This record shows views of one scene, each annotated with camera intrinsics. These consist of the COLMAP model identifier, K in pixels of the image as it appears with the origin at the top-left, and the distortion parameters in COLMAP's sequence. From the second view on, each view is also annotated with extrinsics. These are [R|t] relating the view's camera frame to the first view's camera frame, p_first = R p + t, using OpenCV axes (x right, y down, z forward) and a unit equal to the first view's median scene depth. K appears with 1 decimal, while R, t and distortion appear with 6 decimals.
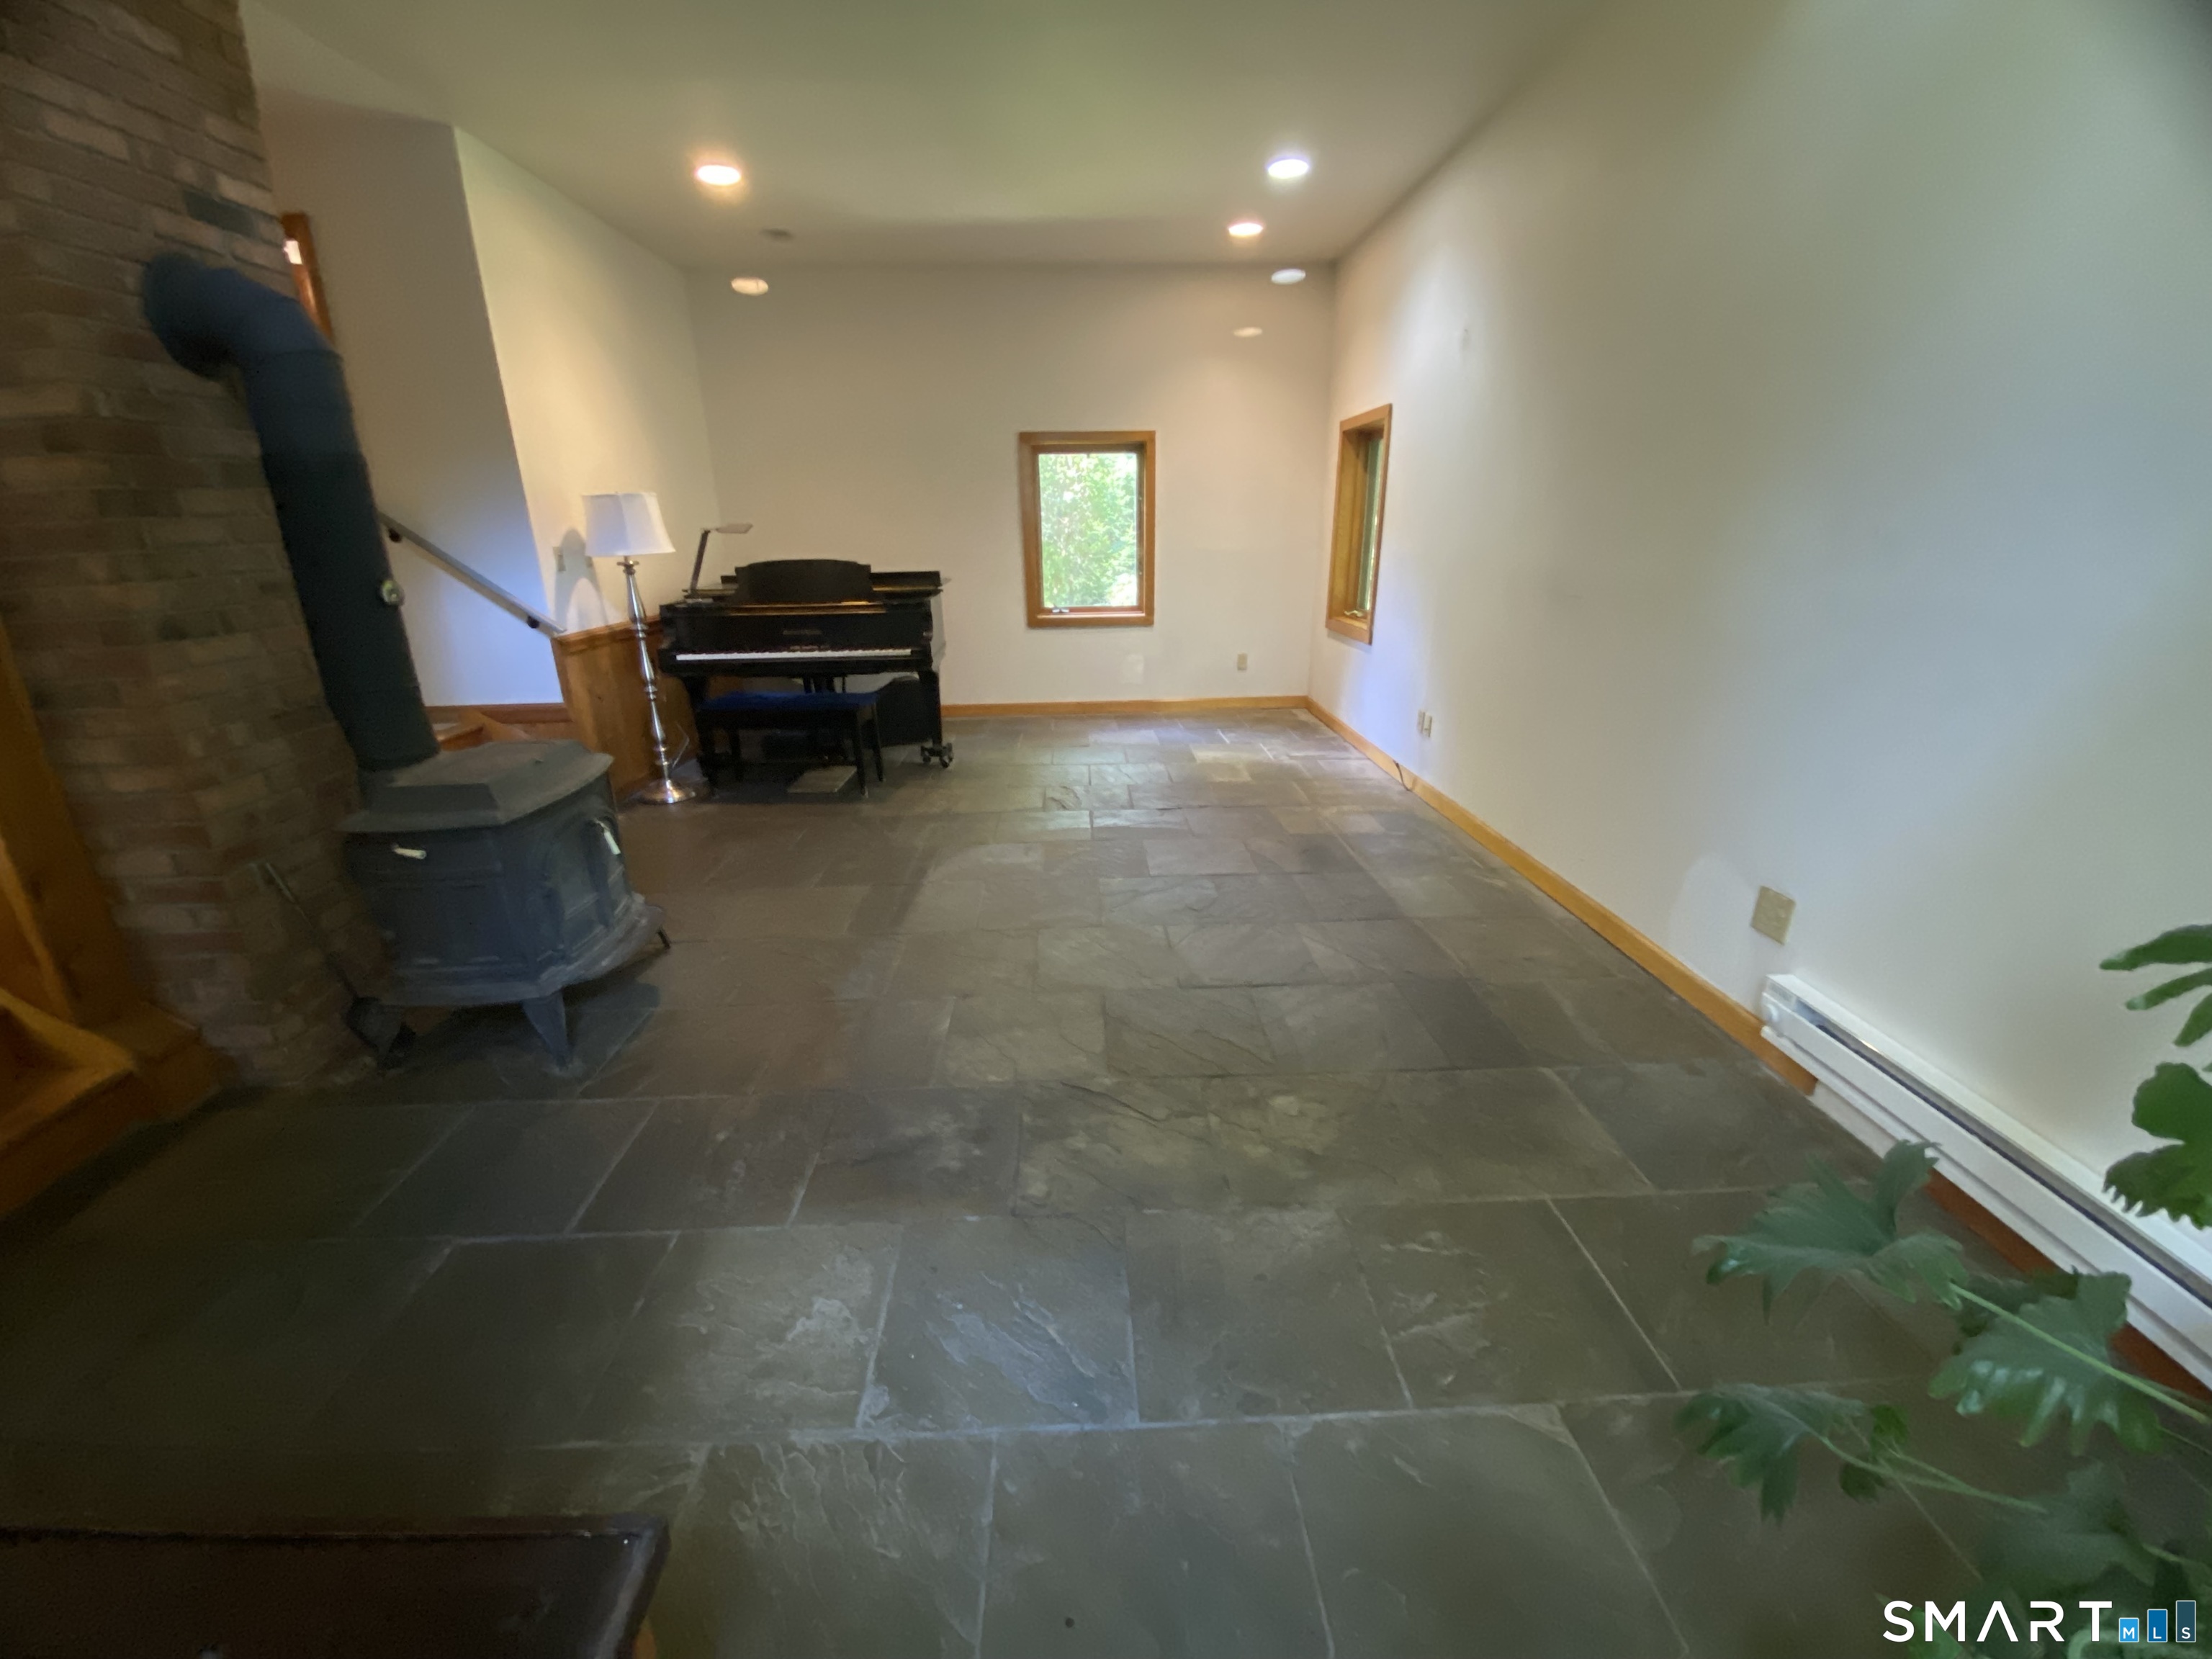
lens RADIAL K [[900.8, 0, 1113.5], [0, 900.8, 830.3], [0, 0, 1]] dist [-0.001759, -0.009842]
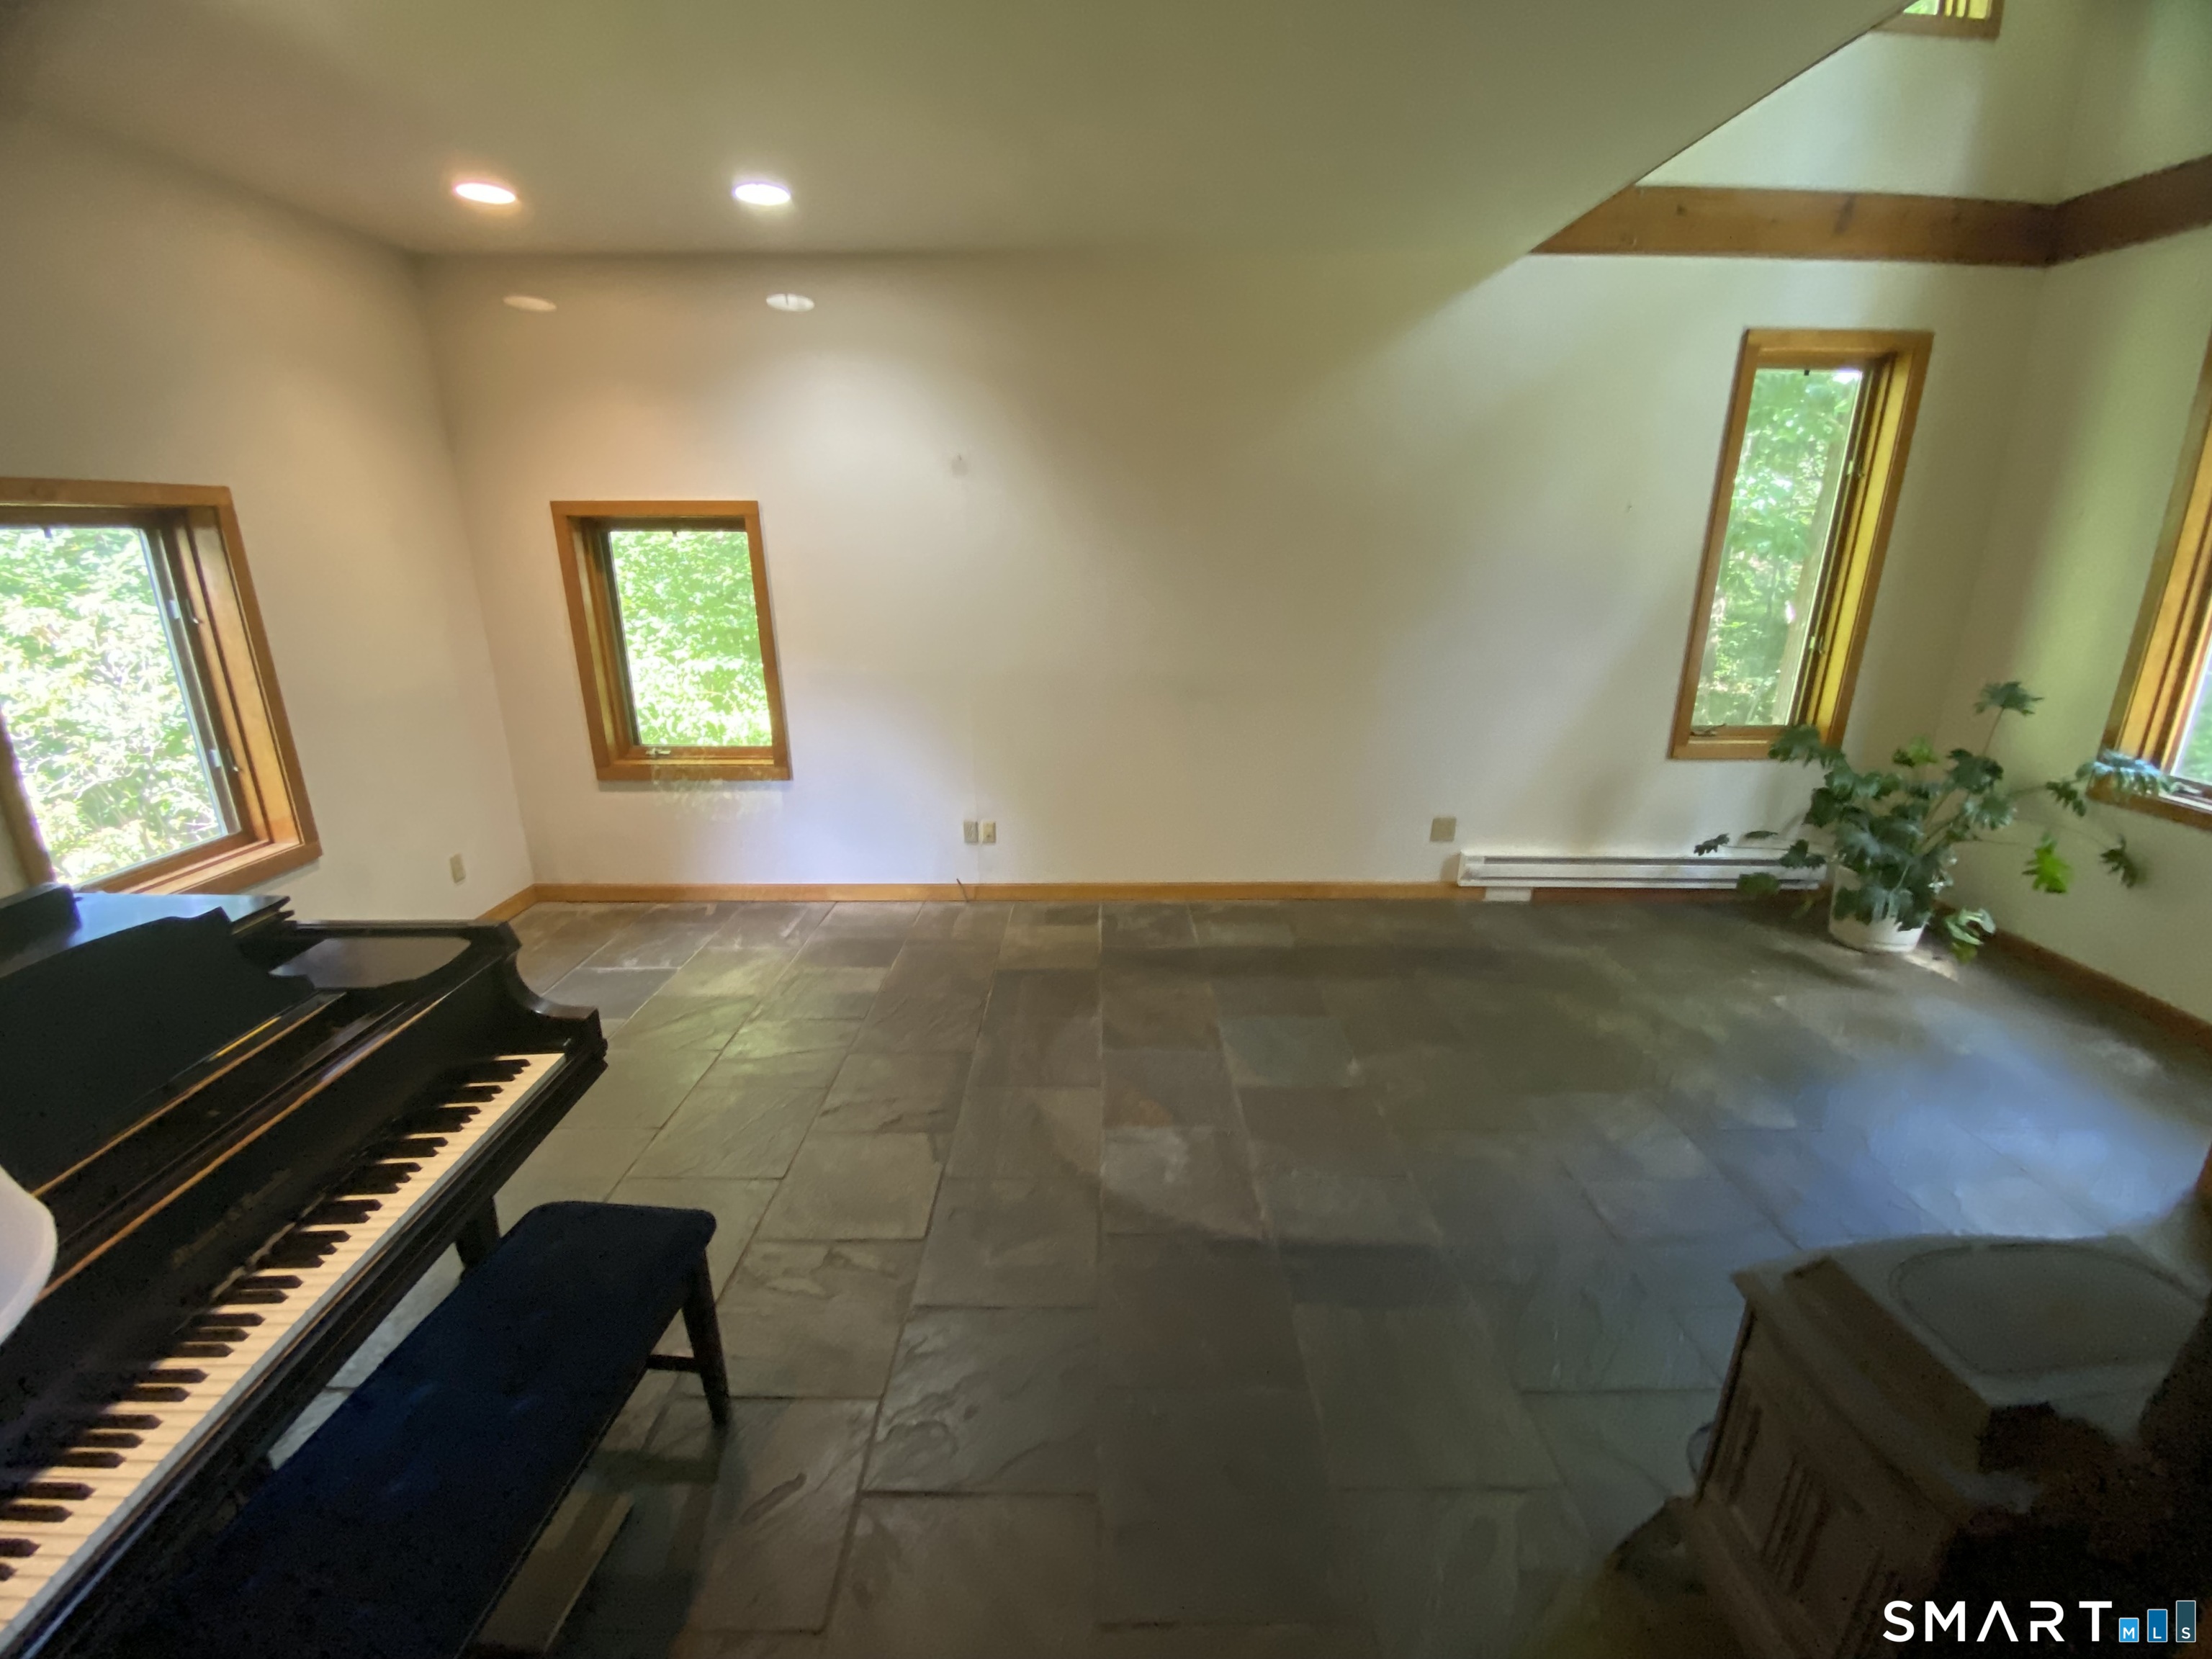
lens RADIAL K [[900.8, 0, 1118.8], [0, 900.8, 807.6], [0, 0, 1]] dist [-0.001759, -0.009842]
pose [[0.045212, -0.267154, 0.962593, -0.992015], [0.323112, 0.915694, 0.238962, -0.547930], [-0.945280, 0.300221, 0.127721, 1.199683]]
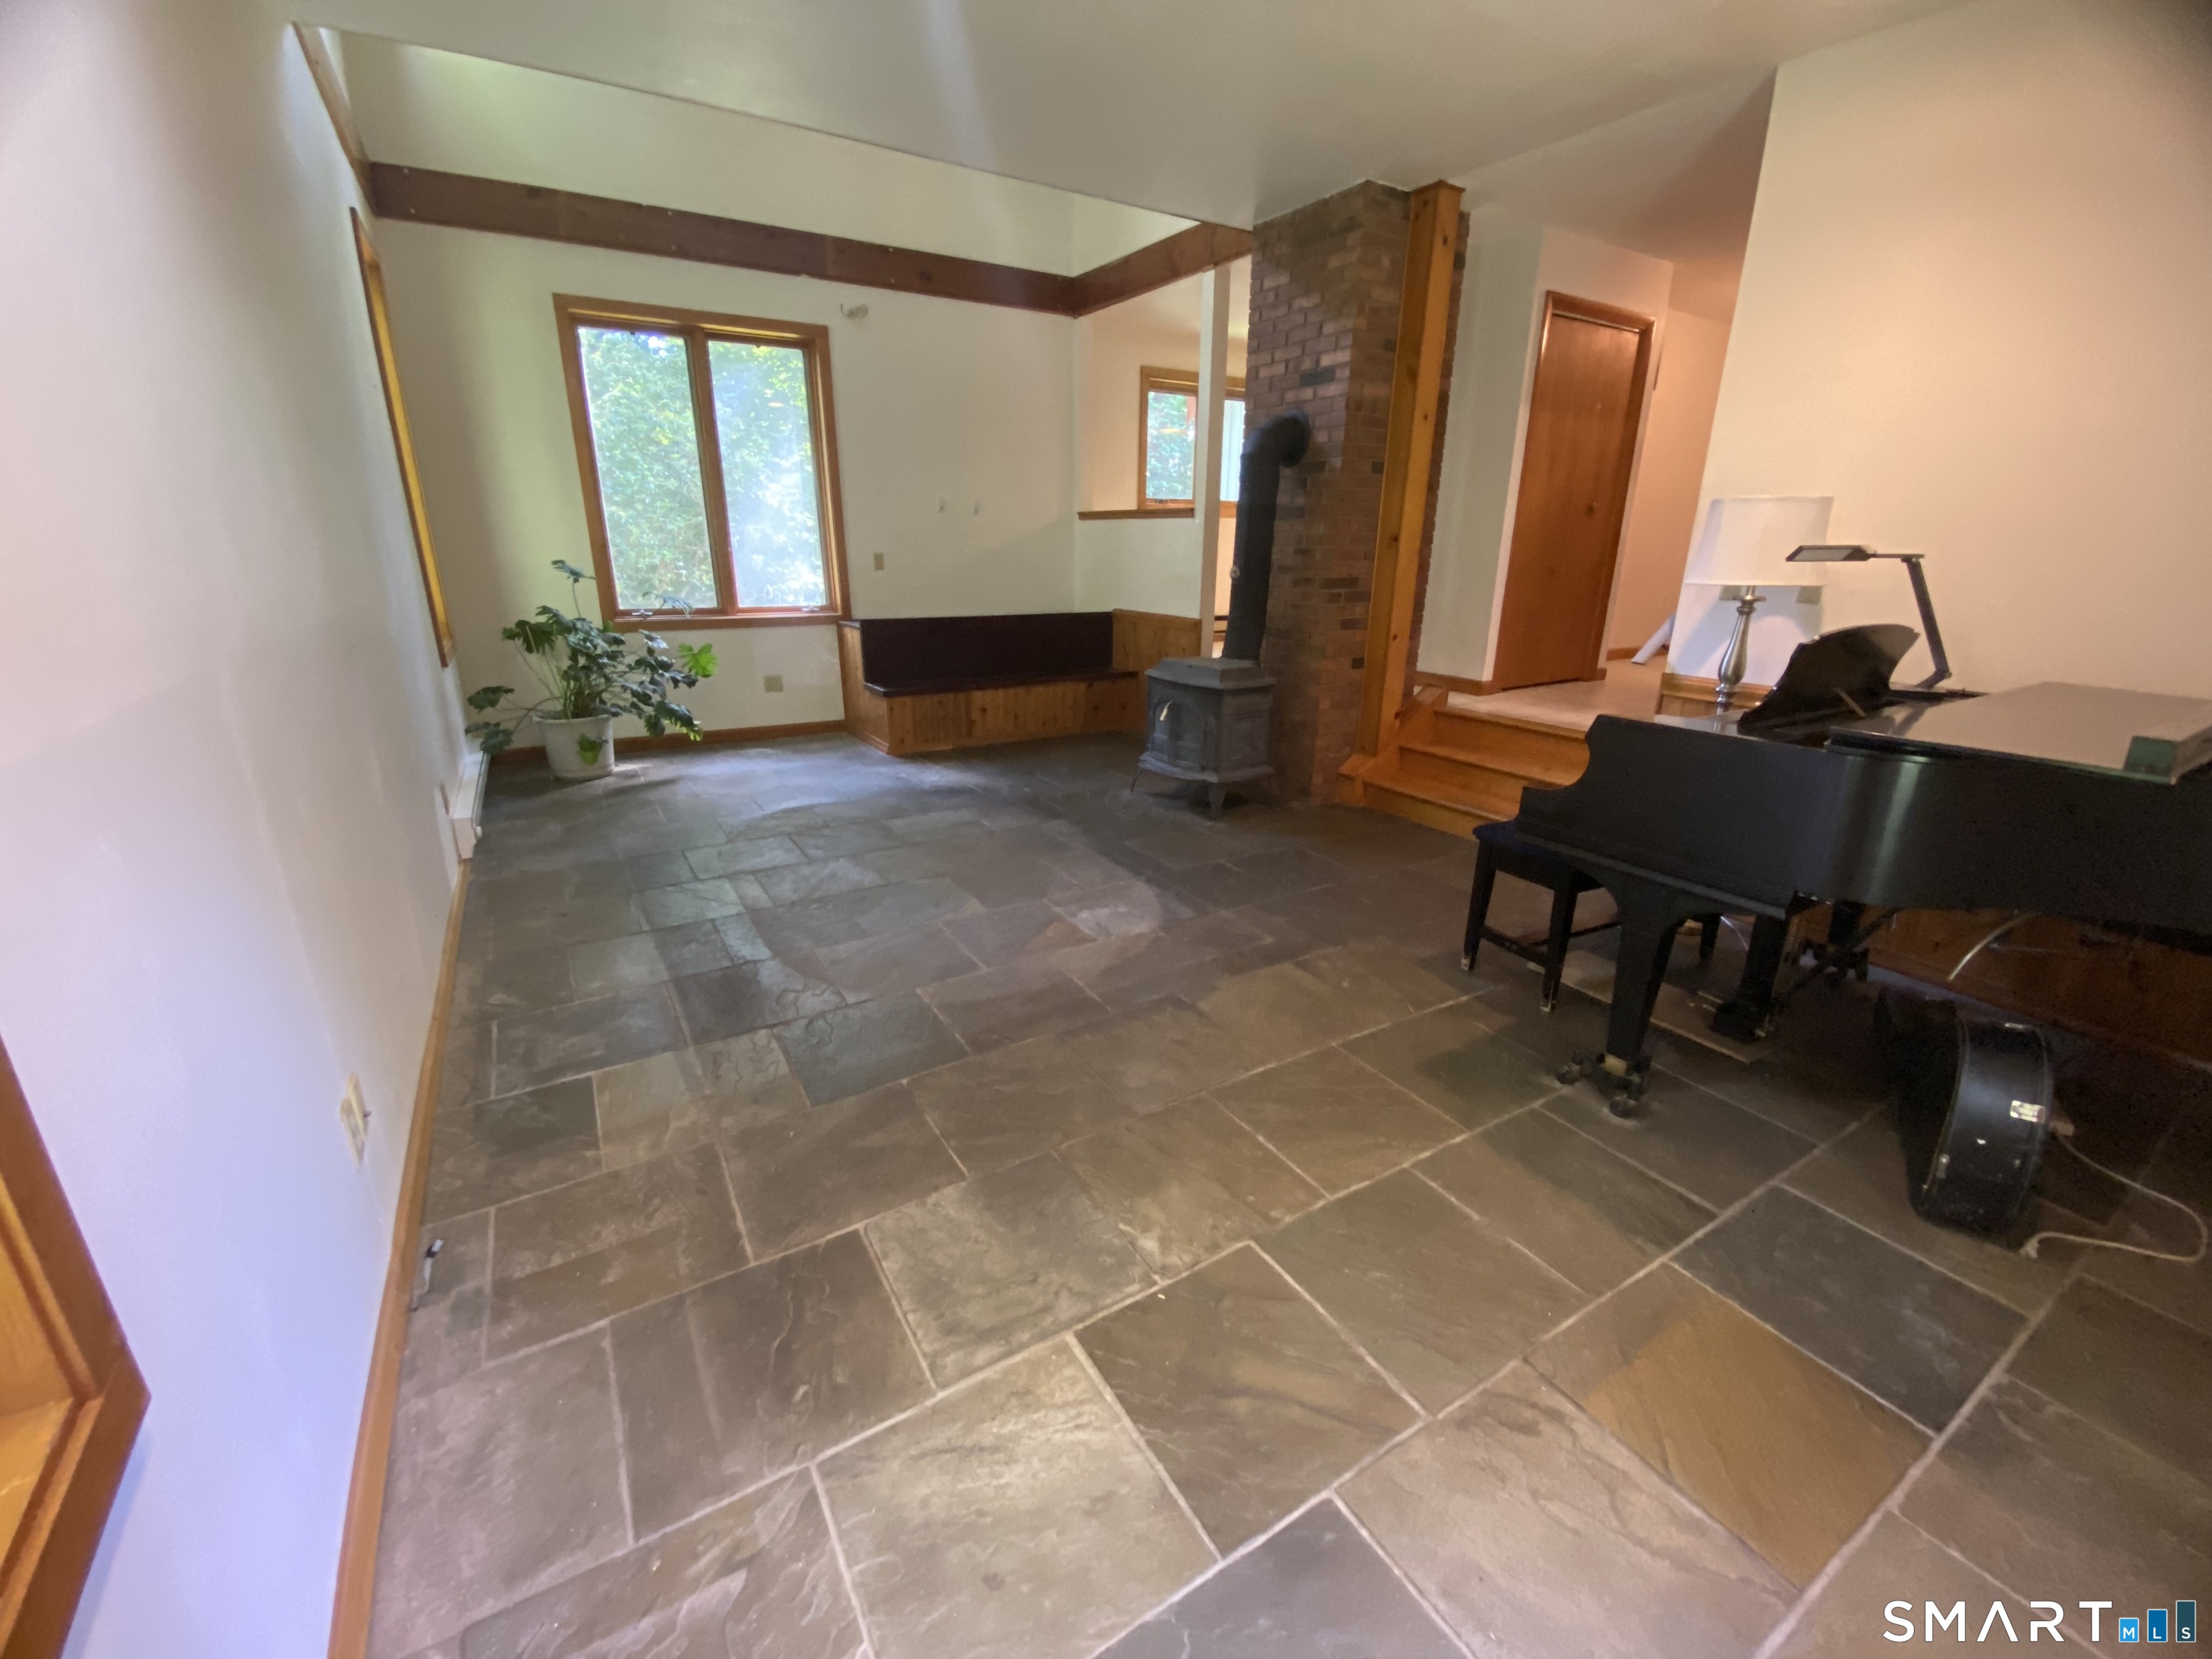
lens RADIAL K [[900.8, 0, 1096.2], [0, 900.8, 840.2], [0, 0, 1]] dist [-0.001759, -0.009842]
pose [[-0.883057, 0.149255, -0.444898, 0.379419], [-0.155100, 0.801960, 0.576892, -0.748505], [0.442894, 0.578432, -0.685027, 2.166472]]
